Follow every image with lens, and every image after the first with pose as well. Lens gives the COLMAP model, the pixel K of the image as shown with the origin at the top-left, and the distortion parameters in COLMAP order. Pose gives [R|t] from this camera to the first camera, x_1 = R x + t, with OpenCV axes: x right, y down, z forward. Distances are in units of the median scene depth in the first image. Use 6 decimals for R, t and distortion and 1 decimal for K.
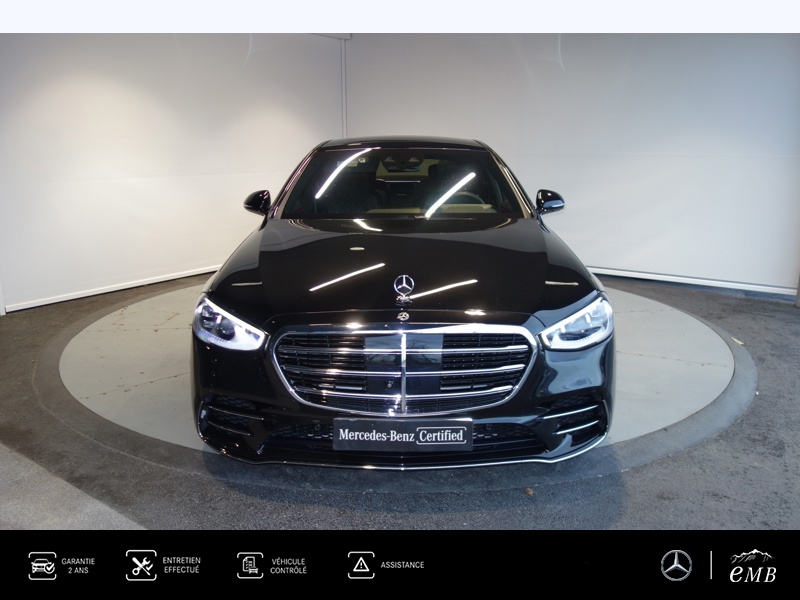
lens RADIAL K [[632.9, 0, 401.5], [0, 632.9, 299.3], [0, 0, 1]] dist [0.003440, -0.017008]
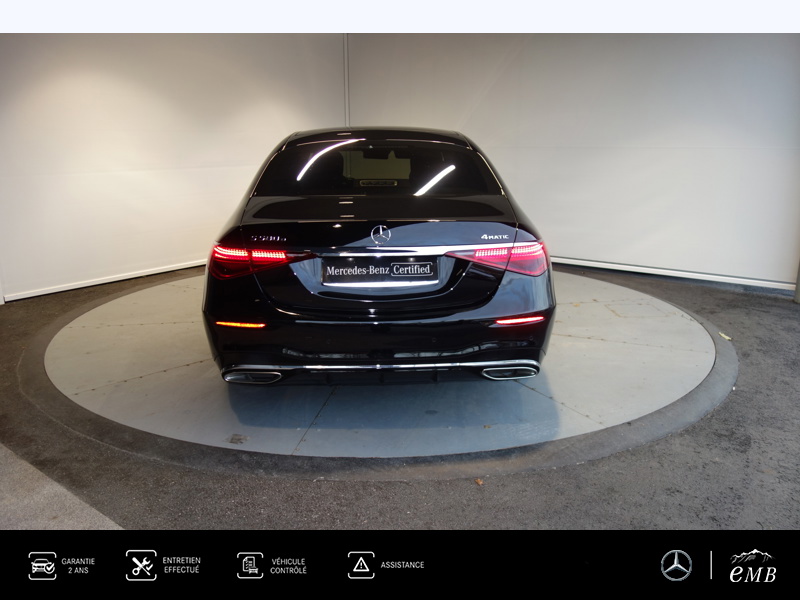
lens RADIAL K [[632.9, 0, 400.8], [0, 632.9, 301.9], [0, 0, 1]] dist [0.003440, -0.017008]
pose [[0.999164, 0.007179, -0.040236, 0.099874], [-0.006638, 0.999886, 0.013552, 0.004686], [0.040329, -0.013274, 0.999098, -0.002906]]
